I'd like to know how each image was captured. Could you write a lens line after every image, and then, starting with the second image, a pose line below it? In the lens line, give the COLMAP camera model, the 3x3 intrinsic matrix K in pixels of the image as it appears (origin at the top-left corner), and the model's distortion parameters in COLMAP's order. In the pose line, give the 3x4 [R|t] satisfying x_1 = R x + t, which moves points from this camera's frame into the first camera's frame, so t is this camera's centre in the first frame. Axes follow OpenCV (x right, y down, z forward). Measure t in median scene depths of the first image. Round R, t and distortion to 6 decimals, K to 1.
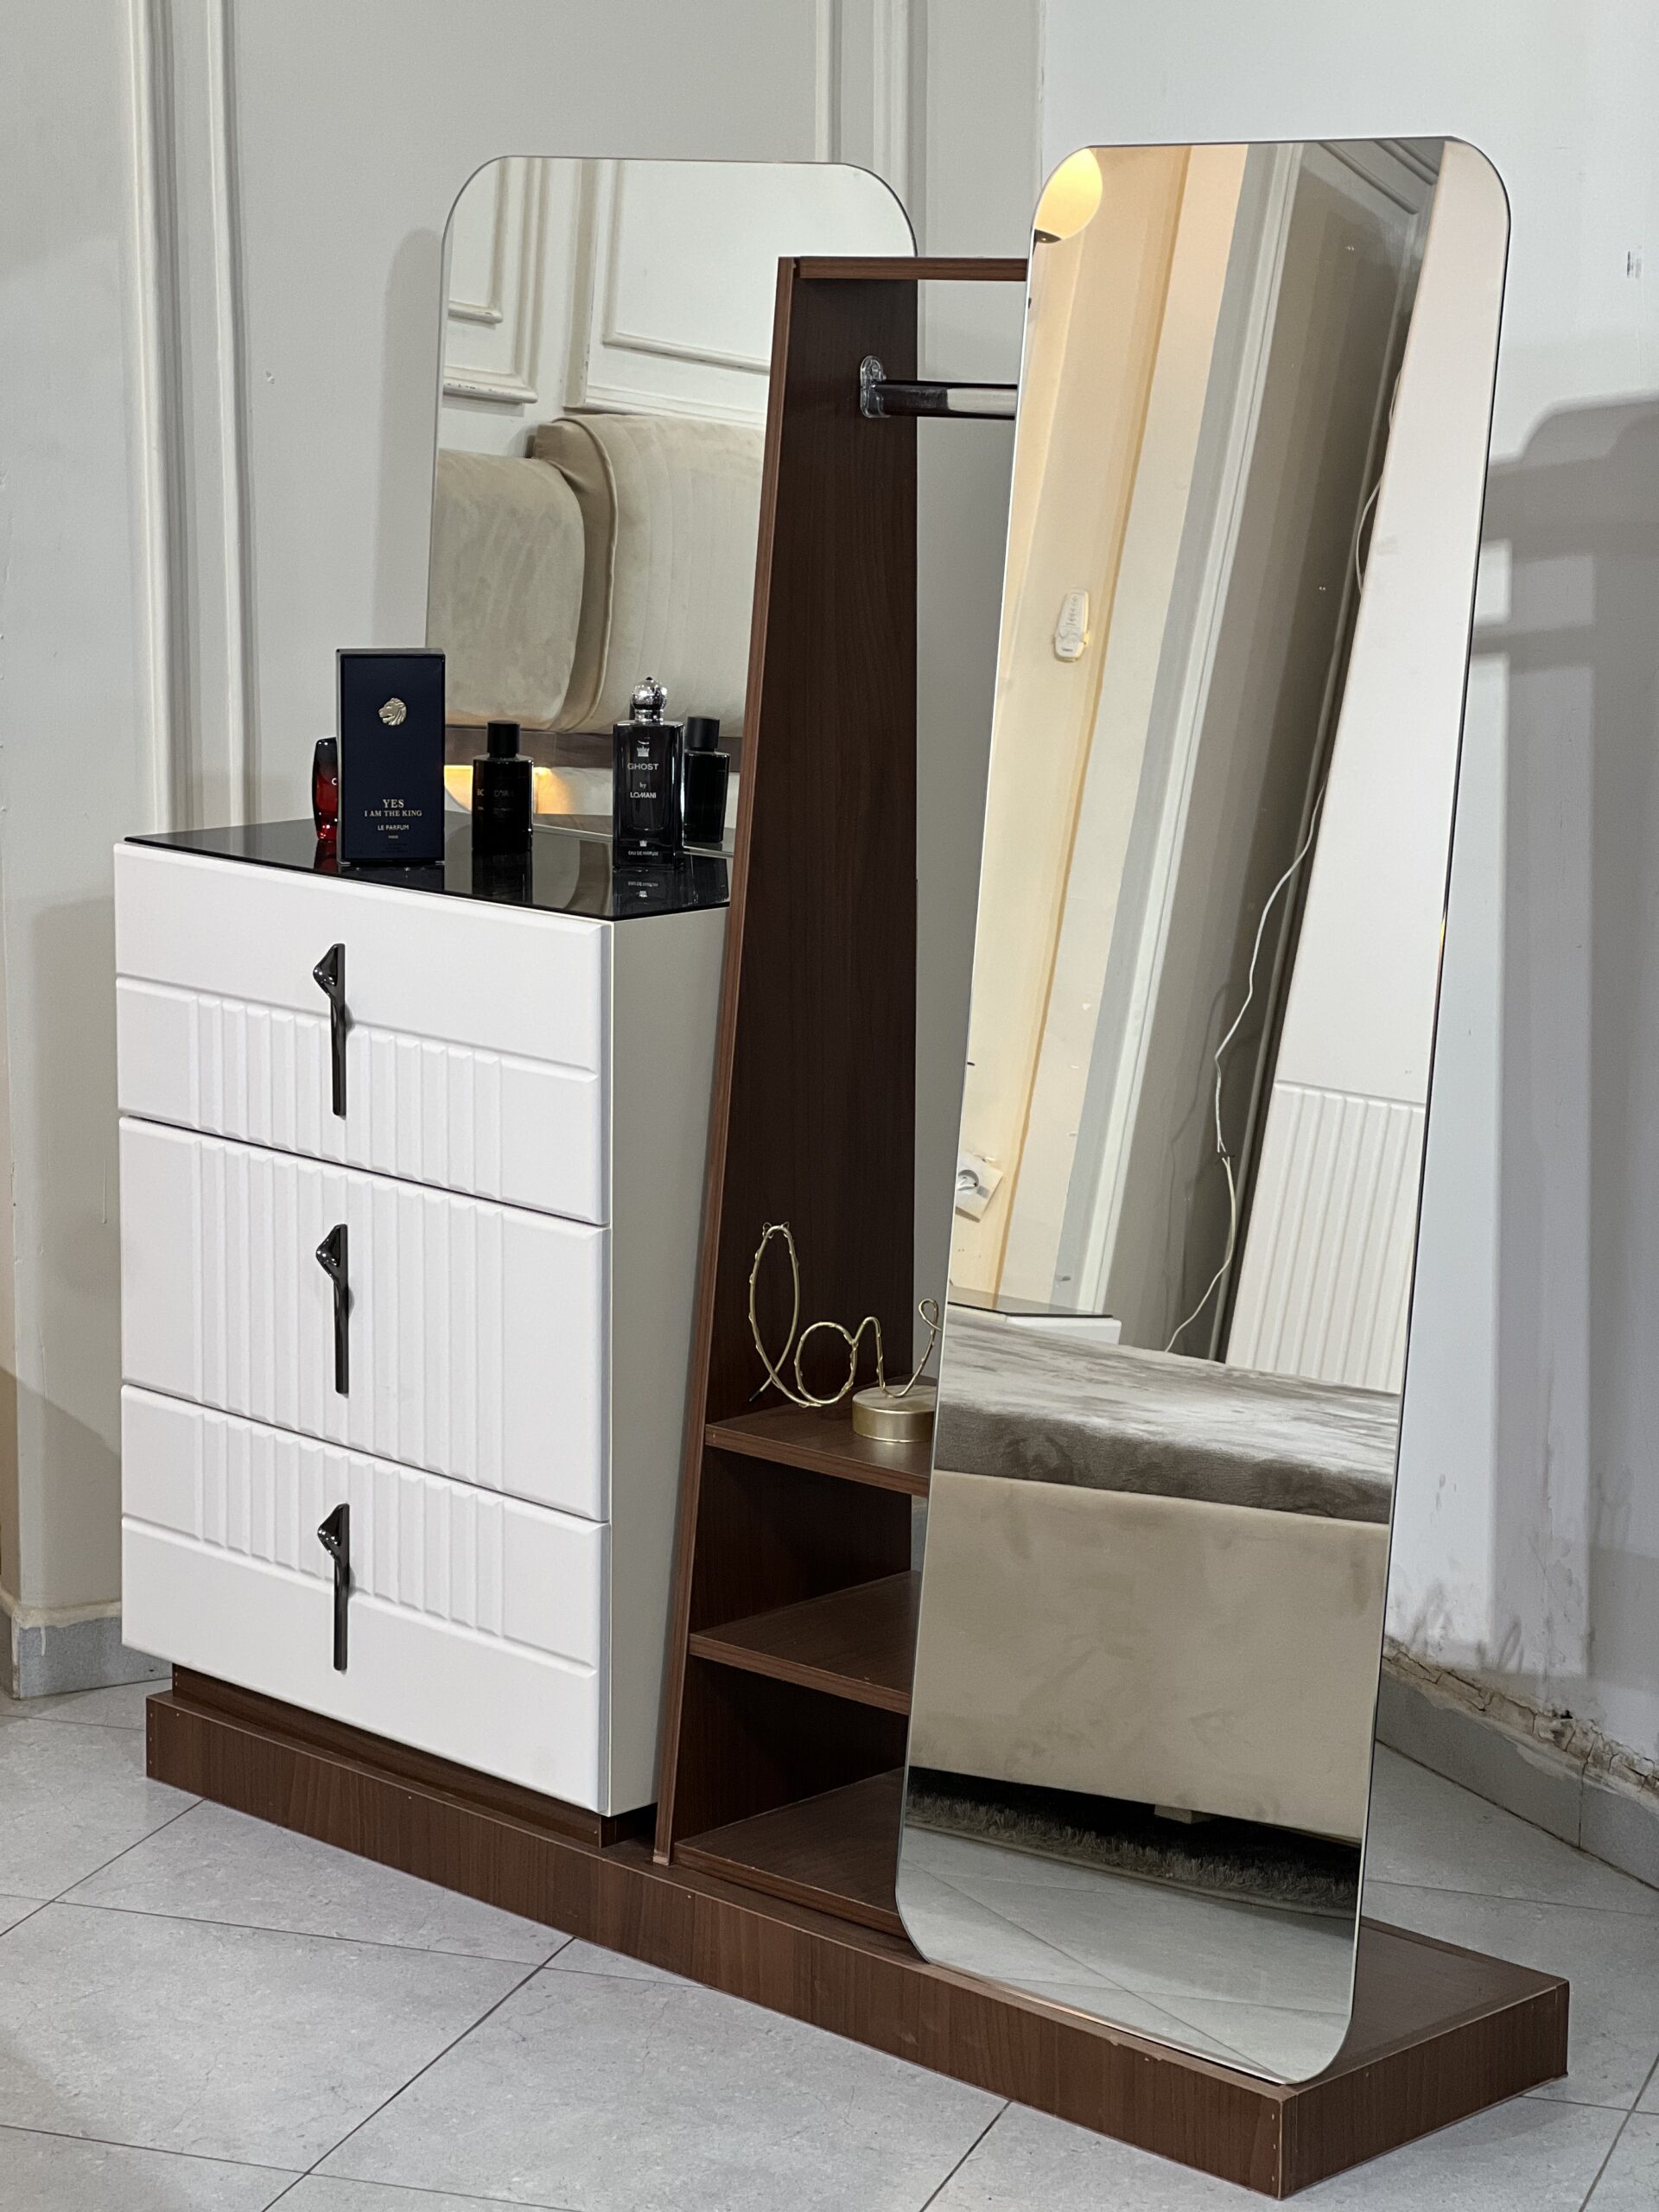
lens RADIAL K [[4863.3, 0, 899.8], [0, 4863.3, 1146.0], [0, 0, 1]] dist [0.176109, 0.000000]
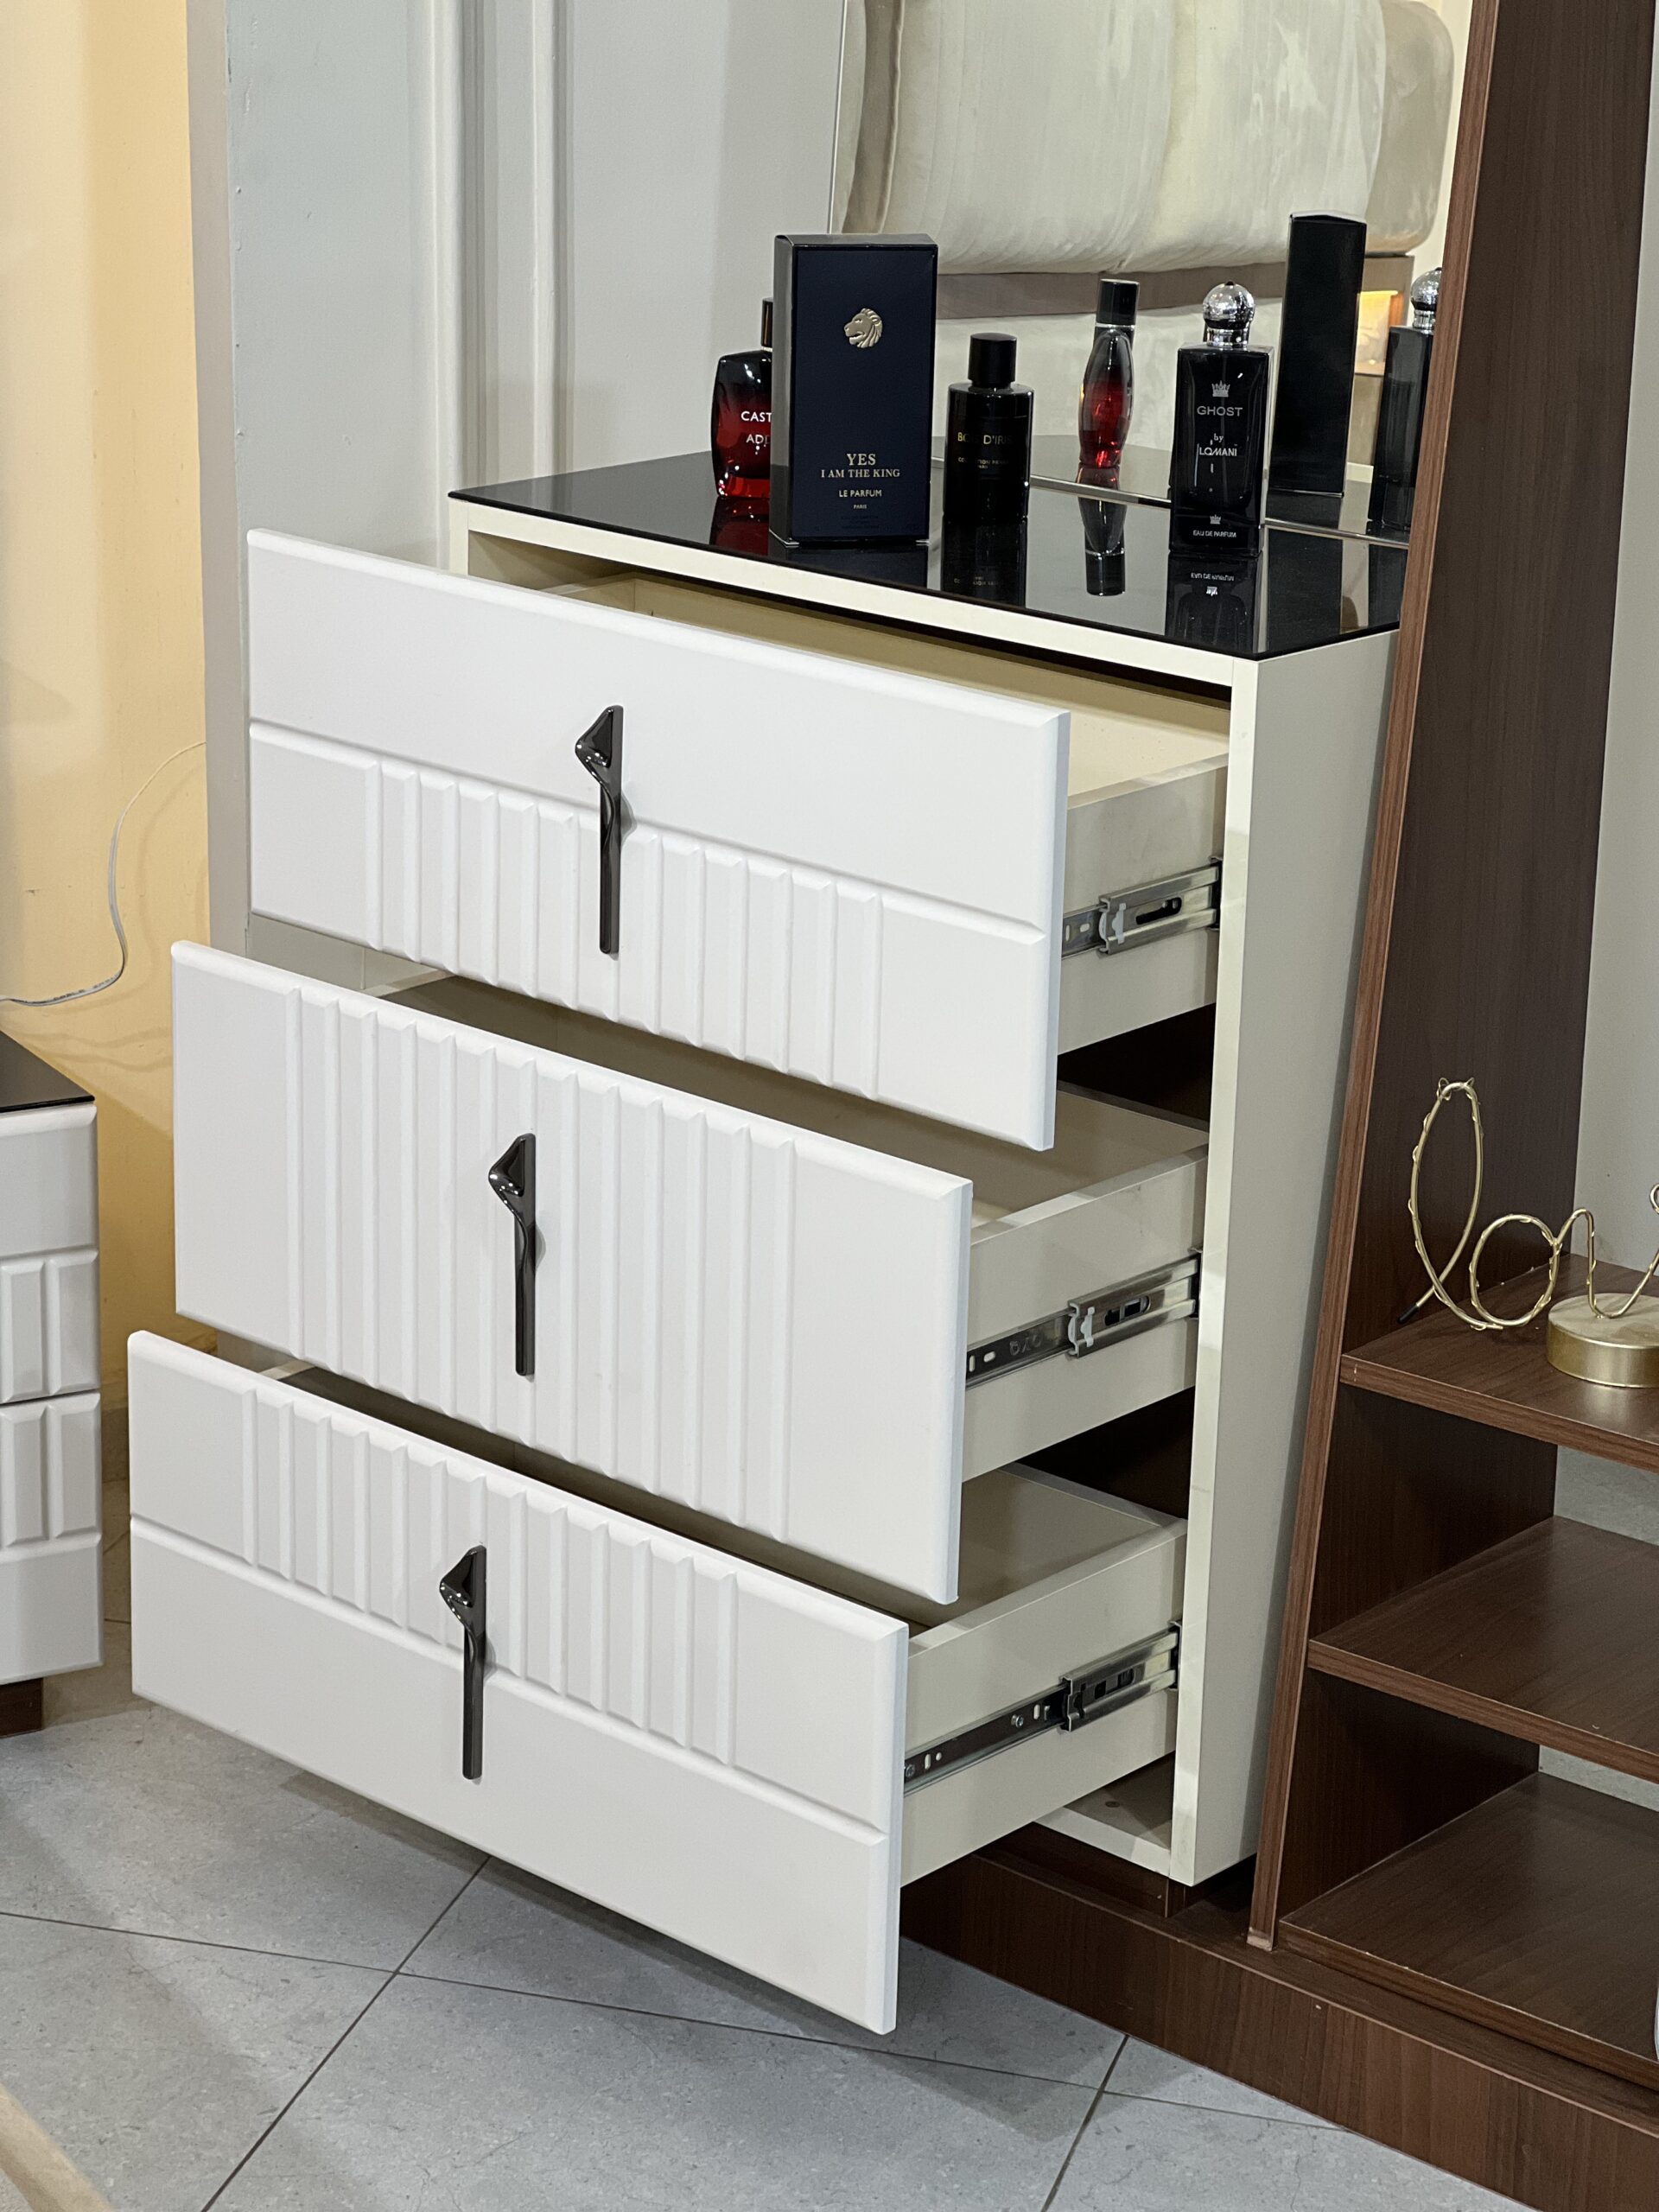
lens RADIAL K [[4863.3, 0, 791.7], [0, 4863.3, 1007.1], [0, 0, 1]] dist [0.176109, 0.000000]
pose [[0.998306, -0.000033, 0.058180, -0.161157], [-0.005805, 0.994952, 0.100185, -0.064244], [-0.057889, -0.100353, 0.993266, 0.297916]]
